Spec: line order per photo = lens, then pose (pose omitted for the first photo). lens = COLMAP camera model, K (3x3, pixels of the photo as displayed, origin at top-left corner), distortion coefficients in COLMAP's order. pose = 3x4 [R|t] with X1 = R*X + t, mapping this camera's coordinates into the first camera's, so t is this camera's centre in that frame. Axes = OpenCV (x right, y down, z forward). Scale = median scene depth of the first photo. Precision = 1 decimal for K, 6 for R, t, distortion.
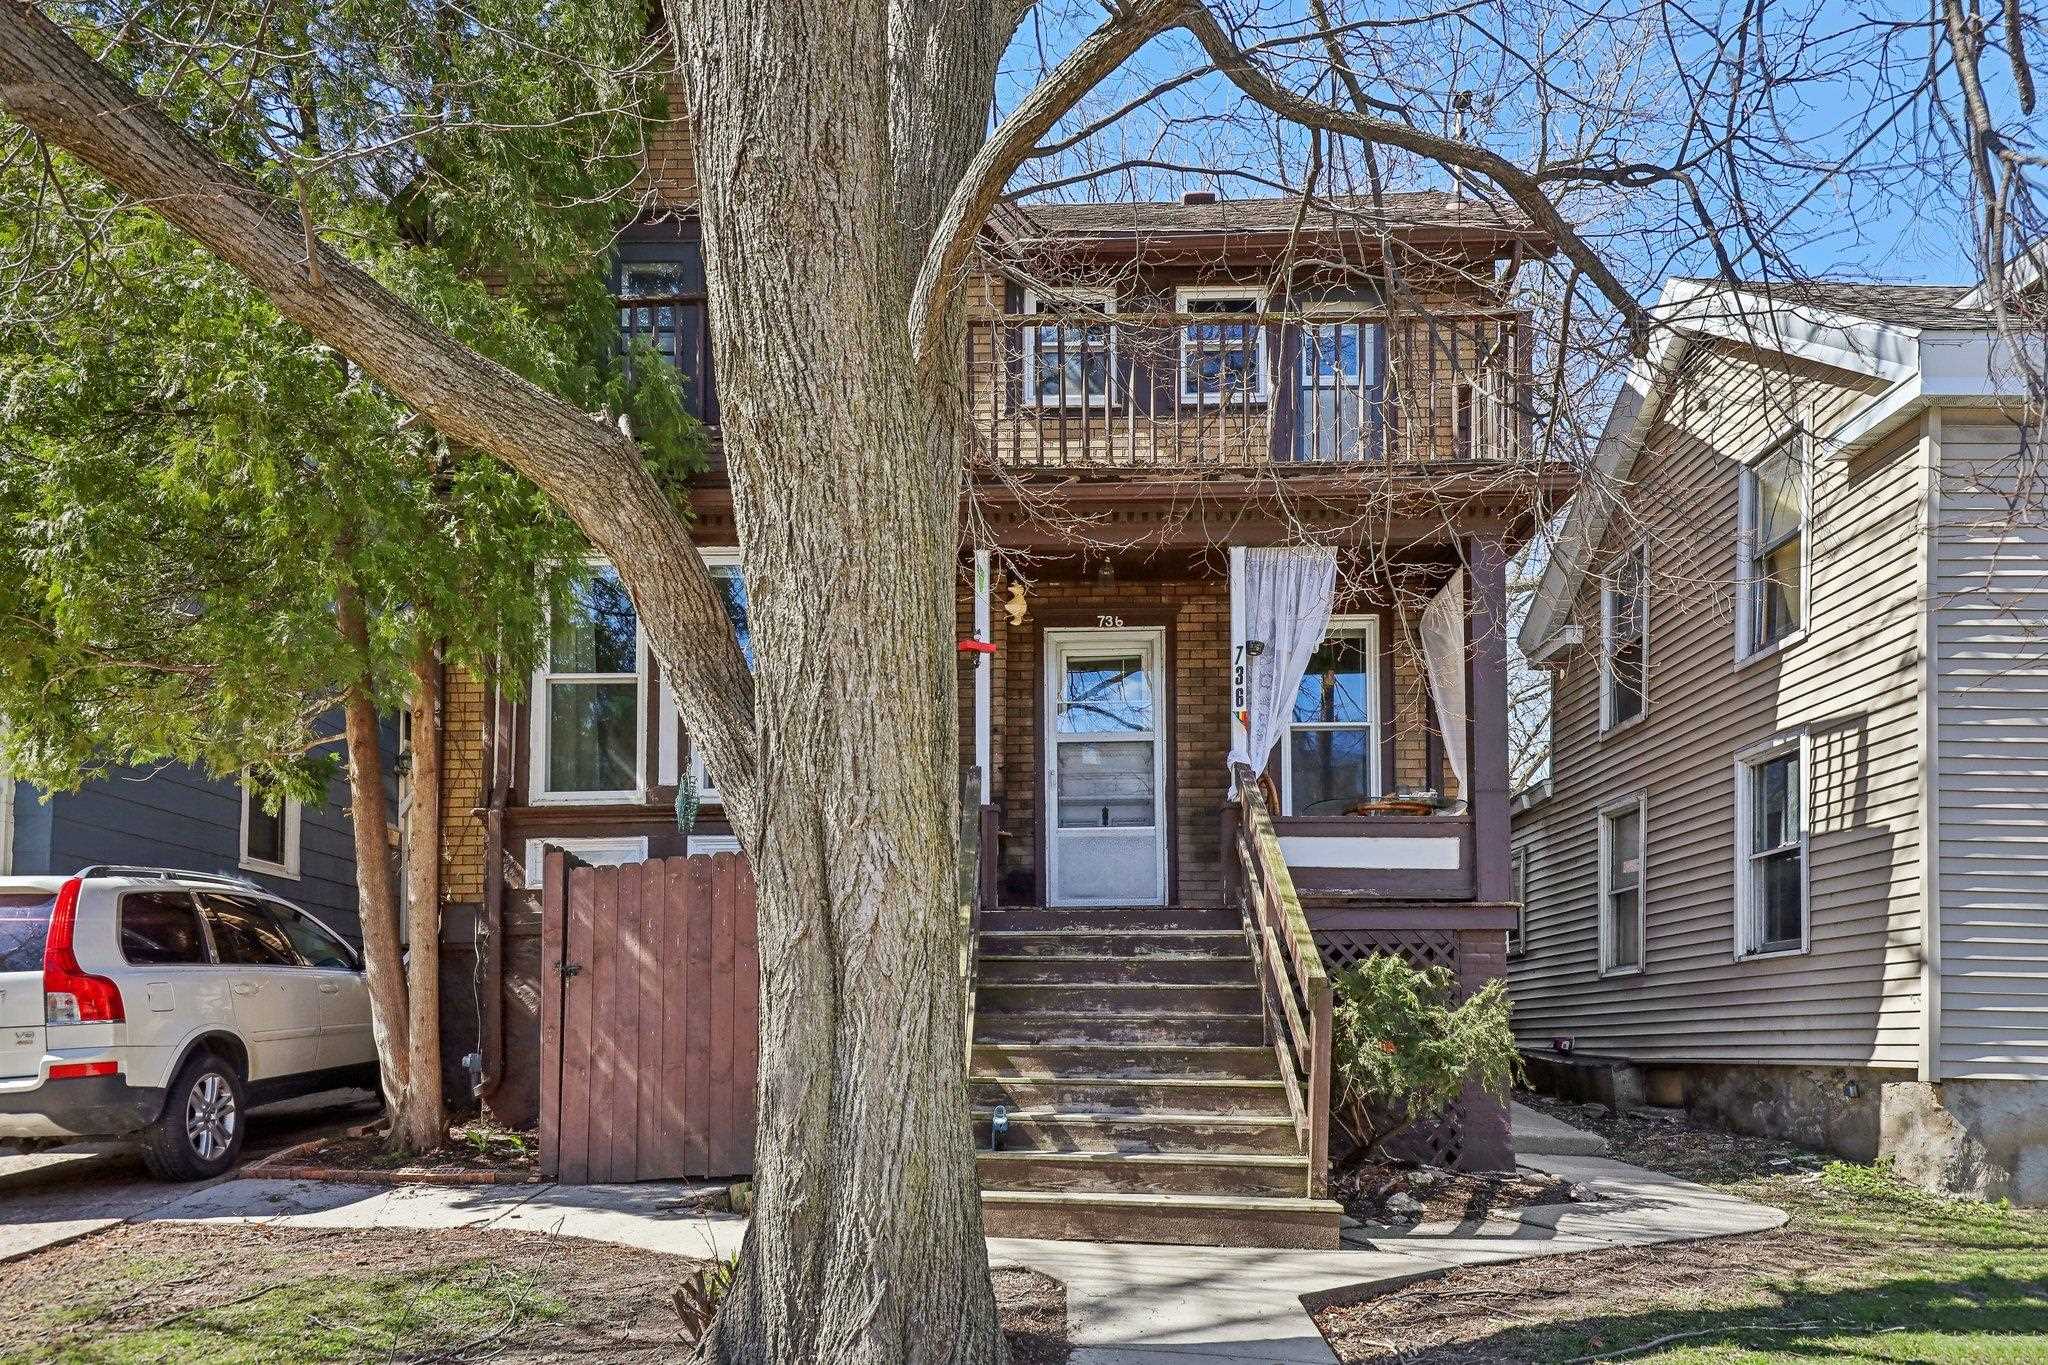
lens RADIAL K [[1415.5, 0, 1023.2], [0, 1415.5, 584.3], [0, 0, 1]] dist [0.069911, 0.002982]
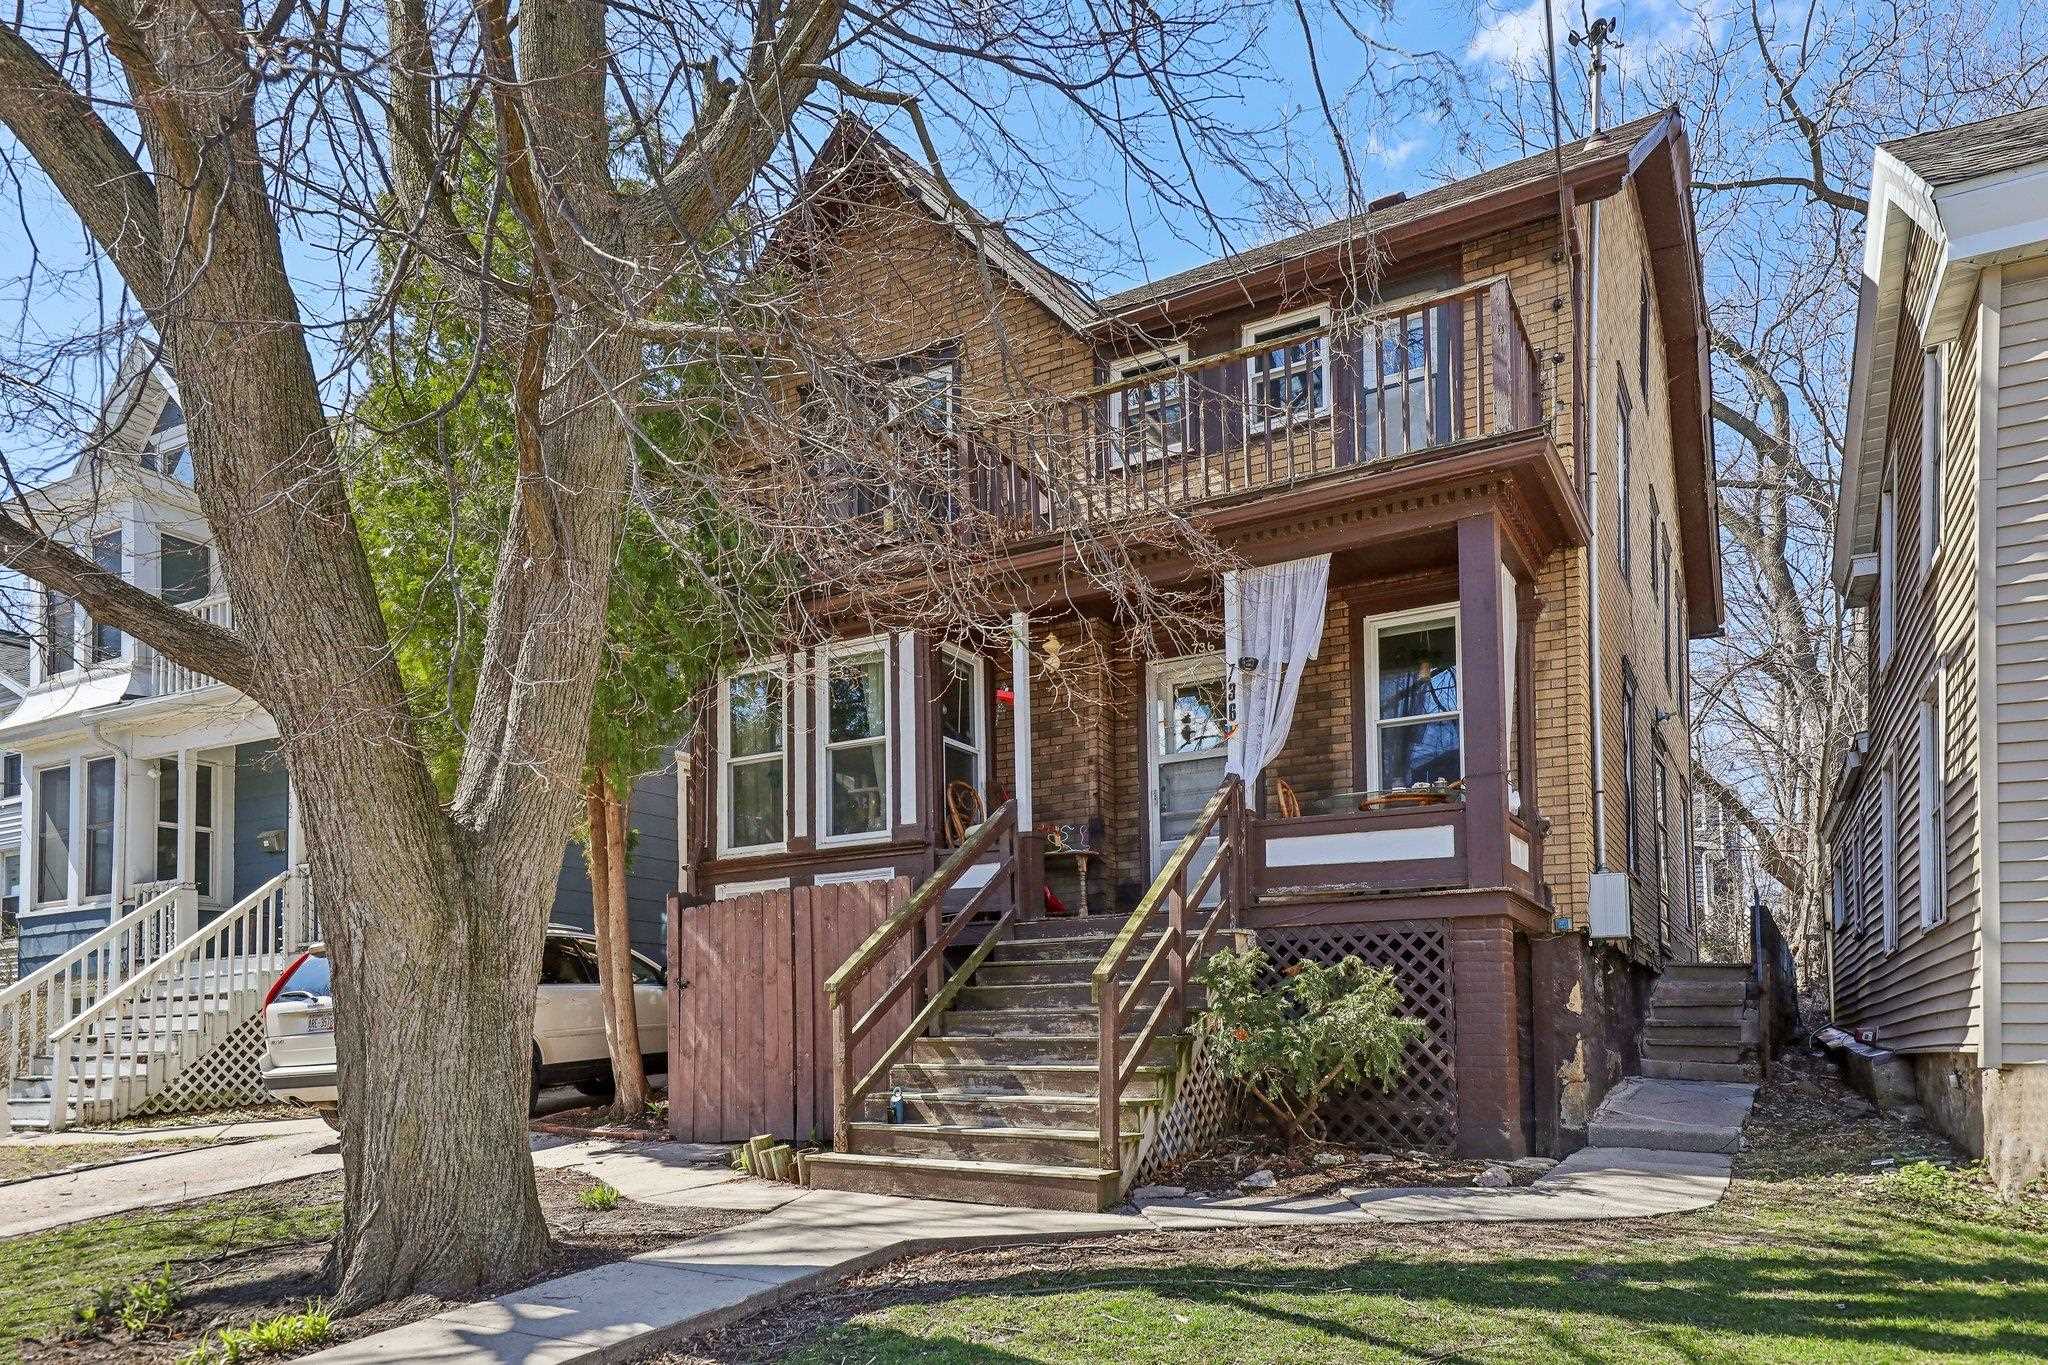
lens RADIAL K [[1342.4, 0, 1025.4], [0, 1342.4, 595.1], [0, 0, 1]] dist [0.061216, 0.001662]
pose [[0.872613, -0.161013, -0.461109, 0.631981], [0.157921, 0.986399, -0.045585, 0.017678], [0.462178, -0.033040, 0.886172, 0.033181]]
